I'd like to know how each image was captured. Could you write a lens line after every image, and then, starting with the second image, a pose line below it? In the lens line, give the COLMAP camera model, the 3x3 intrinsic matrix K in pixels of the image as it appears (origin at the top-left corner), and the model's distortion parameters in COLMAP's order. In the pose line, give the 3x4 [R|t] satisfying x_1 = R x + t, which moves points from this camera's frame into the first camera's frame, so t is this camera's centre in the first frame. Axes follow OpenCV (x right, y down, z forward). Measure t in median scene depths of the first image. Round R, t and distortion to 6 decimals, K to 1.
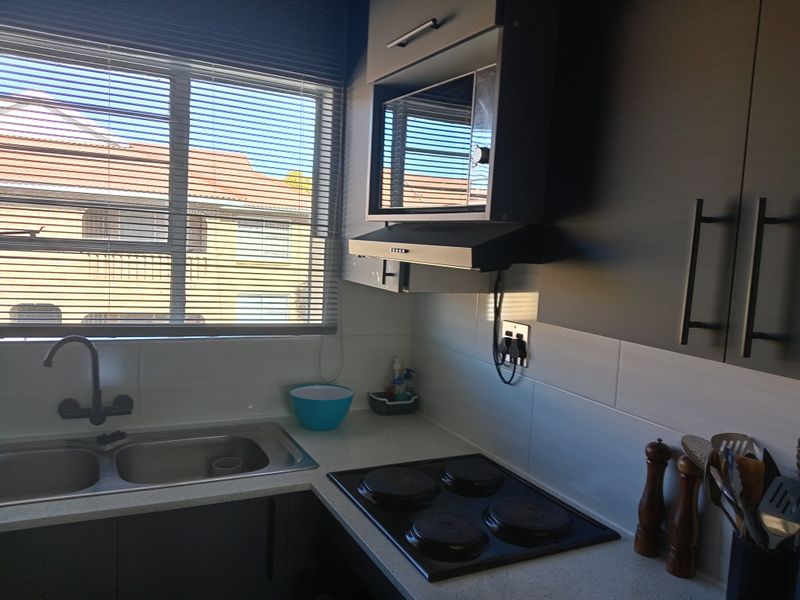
lens RADIAL K [[636.8, 0, 400.0], [0, 636.8, 300.0], [0, 0, 1]] dist [0.006476, -0.070687]
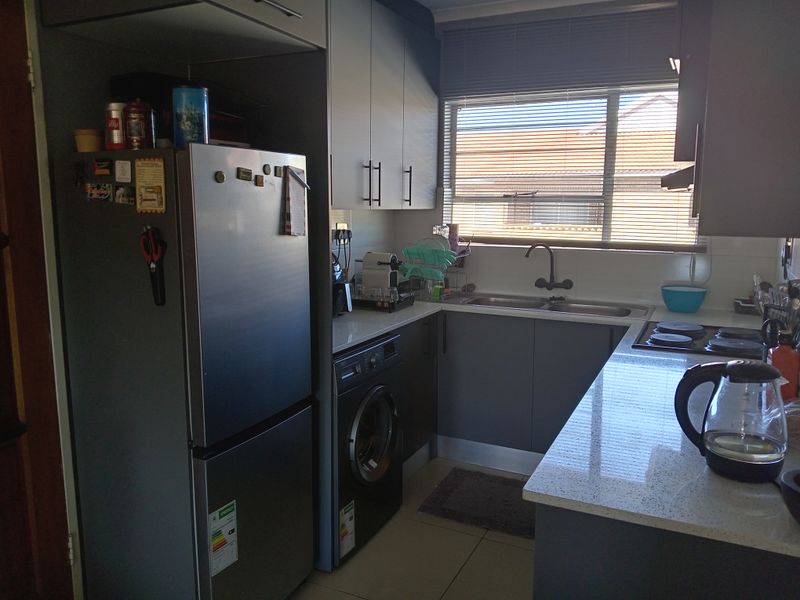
lens RADIAL K [[627.7, 0, 400.0], [0, 627.7, 300.0], [0, 0, 1]] dist [0.036995, -0.060265]
pose [[0.599684, 0.073669, -0.796839, 0.744945], [-0.052101, 0.997235, 0.052986, 0.141717], [0.798539, 0.009741, 0.601864, -0.495160]]
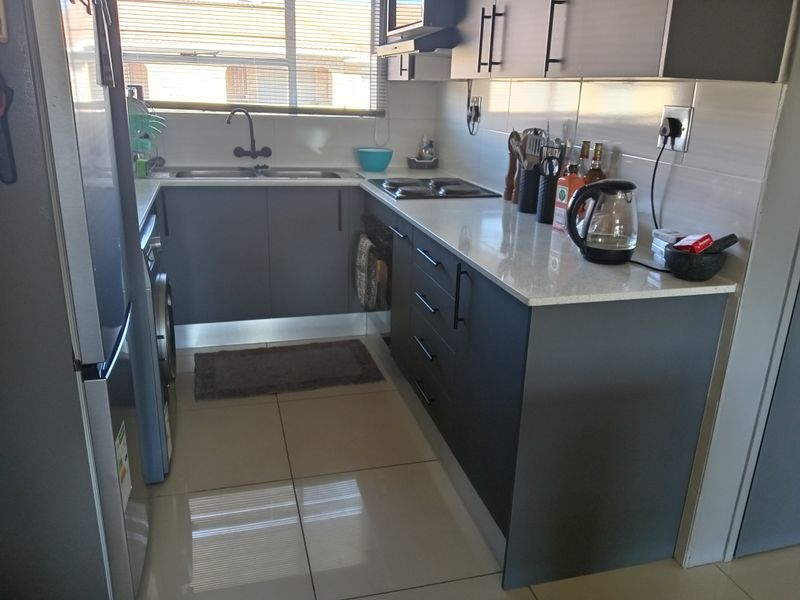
lens RADIAL K [[627.7, 0, 400.0], [0, 627.7, 300.0], [0, 0, 1]] dist [0.036995, -0.060265]
pose [[0.980541, 0.039475, -0.192306, 0.316980], [0.002158, 0.977348, 0.211625, 0.202490], [0.196304, -0.207922, 0.958245, -0.775467]]
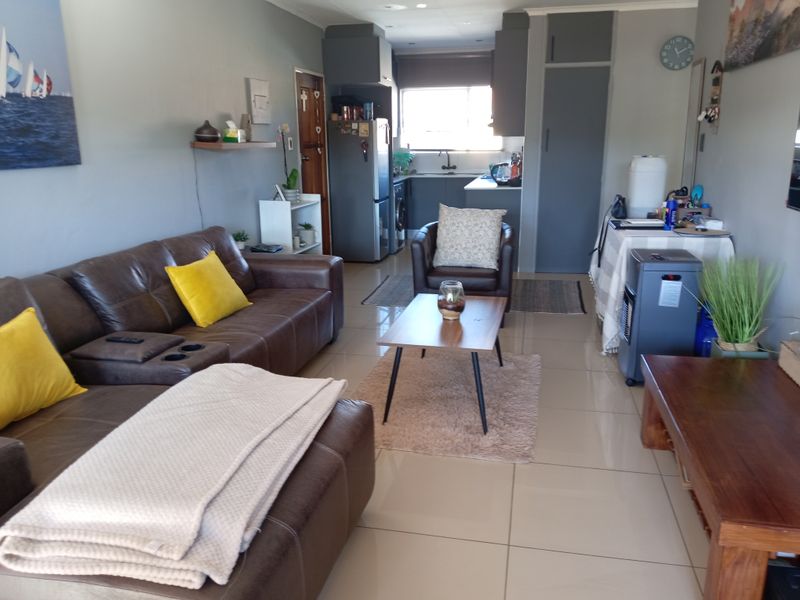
lens RADIAL K [[627.7, 0, 400.0], [0, 627.7, 300.0], [0, 0, 1]] dist [0.036995, -0.060265]
pose [[0.777798, 0.095552, -0.621209, 2.217309], [-0.008953, 0.989960, 0.141063, 0.486299], [0.628451, -0.104157, 0.770844, -2.909058]]
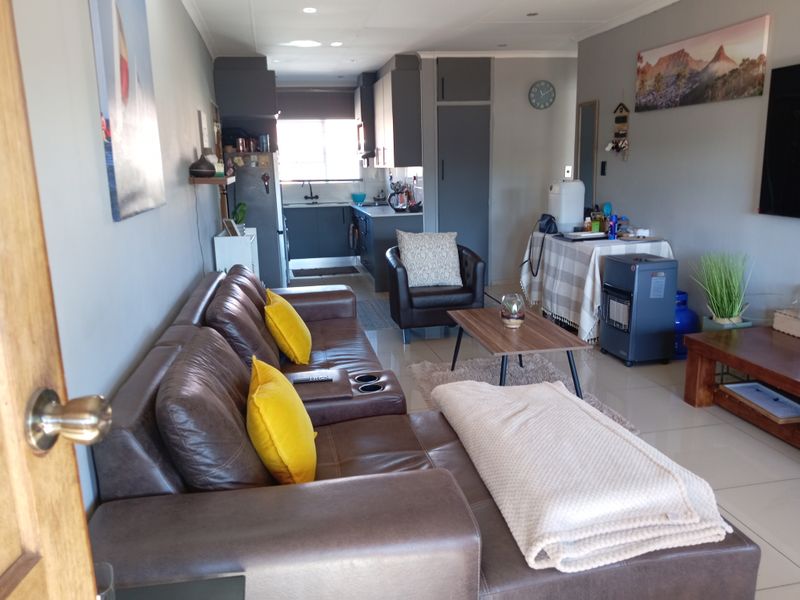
lens RADIAL K [[622.4, 0, 400.0], [0, 622.4, 300.0], [0, 0, 1]] dist [0.113372, -0.207224]
pose [[0.960565, -0.021040, -0.277259, 1.463204], [0.052628, 0.992867, 0.106984, 0.469554], [0.273030, -0.117357, 0.954820, -3.434604]]
